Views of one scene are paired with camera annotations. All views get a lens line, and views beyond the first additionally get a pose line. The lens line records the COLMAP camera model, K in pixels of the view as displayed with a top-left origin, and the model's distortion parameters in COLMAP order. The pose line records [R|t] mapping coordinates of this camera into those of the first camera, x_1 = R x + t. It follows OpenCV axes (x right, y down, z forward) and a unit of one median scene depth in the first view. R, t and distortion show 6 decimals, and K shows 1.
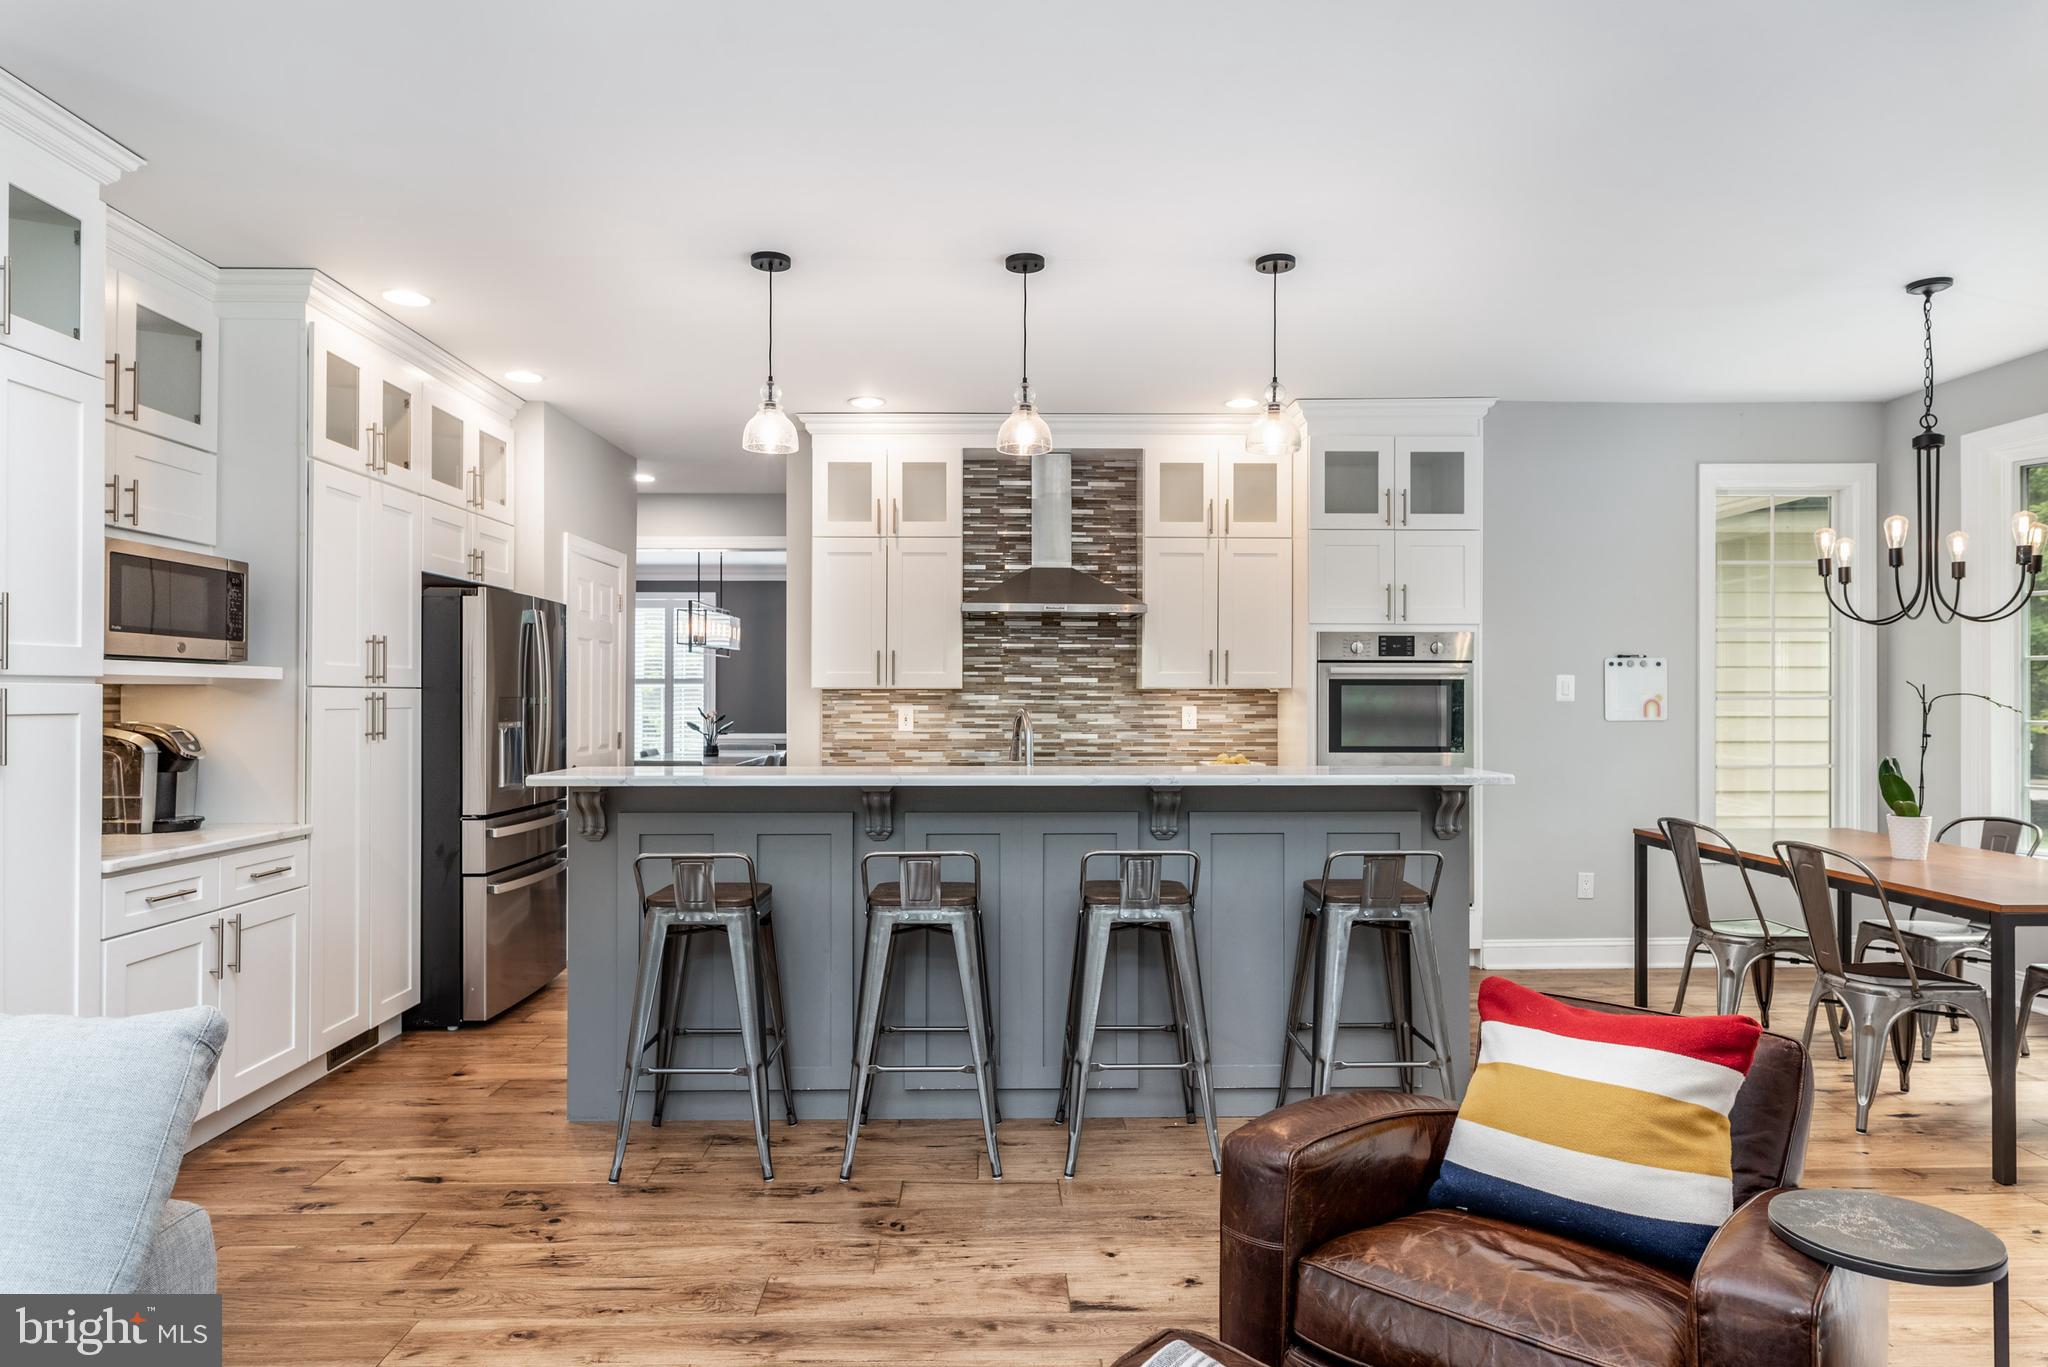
lens RADIAL K [[1173.3, 0, 1021.6], [0, 1173.3, 689.8], [0, 0, 1]] dist [-0.006220, 0.002030]
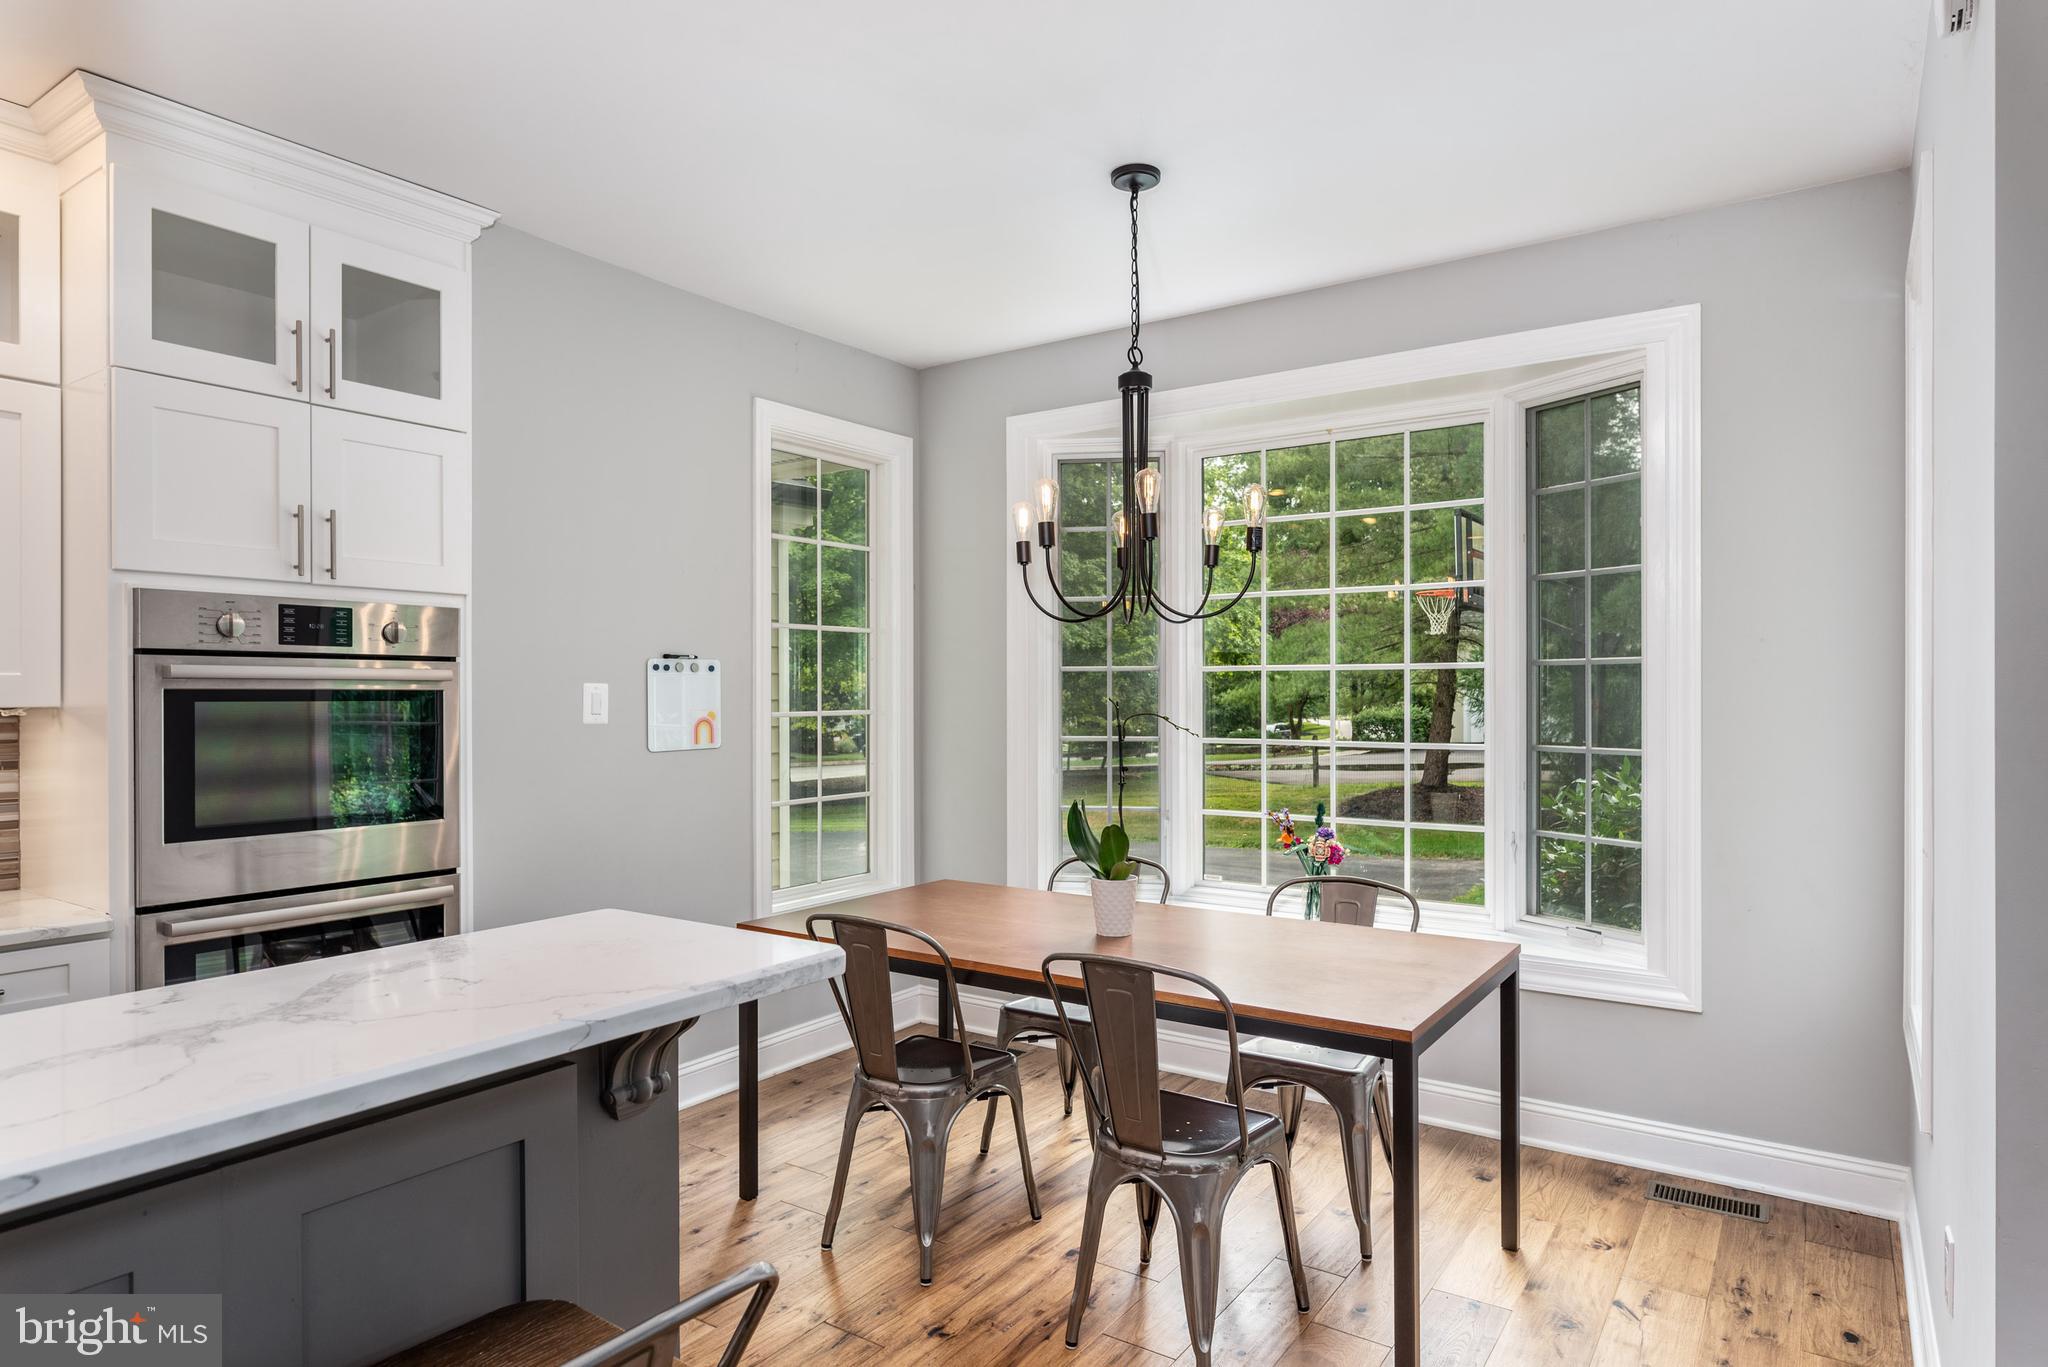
lens RADIAL K [[1173.3, 0, 1023.1], [0, 1173.3, 700.3], [0, 0, 1]] dist [-0.006220, 0.002030]
pose [[0.586620, -0.005933, 0.809841, 0.081093], [-0.000189, 0.999972, 0.007462, -0.008021], [-0.809863, -0.004531, 0.586602, 0.434356]]
